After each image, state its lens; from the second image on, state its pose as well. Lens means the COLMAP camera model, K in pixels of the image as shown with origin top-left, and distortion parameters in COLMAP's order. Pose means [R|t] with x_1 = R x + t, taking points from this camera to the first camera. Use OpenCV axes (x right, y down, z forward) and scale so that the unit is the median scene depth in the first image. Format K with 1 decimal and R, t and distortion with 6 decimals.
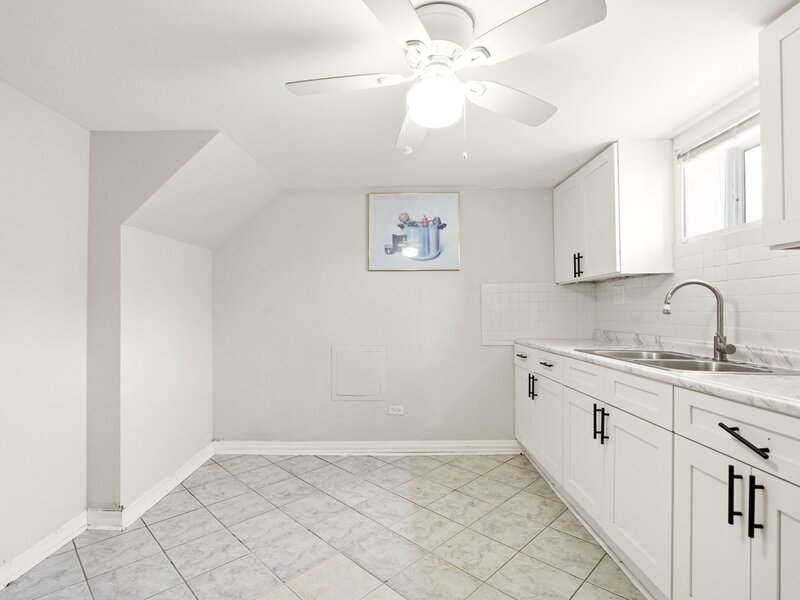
lens RADIAL K [[419.3, 0, 385.2], [0, 419.3, 296.7], [0, 0, 1]] dist [-0.001097, -0.000240]
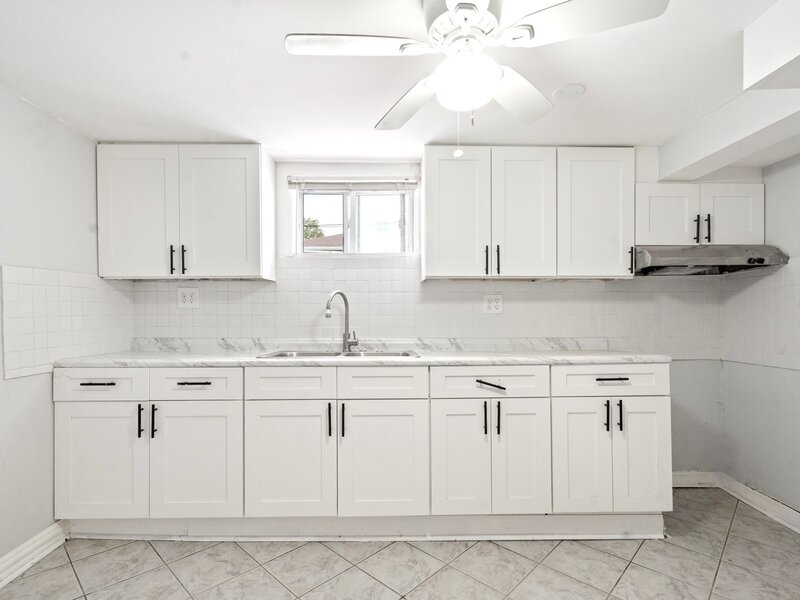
lens RADIAL K [[419.7, 0, 401.0], [0, 419.7, 311.9], [0, 0, 1]] dist [0.000706, 0.000151]
pose [[-0.053010, 0.007267, 0.998568, -0.496323], [-0.031289, 0.999470, -0.008934, 0.027166], [-0.998104, -0.031718, -0.052754, 0.779964]]
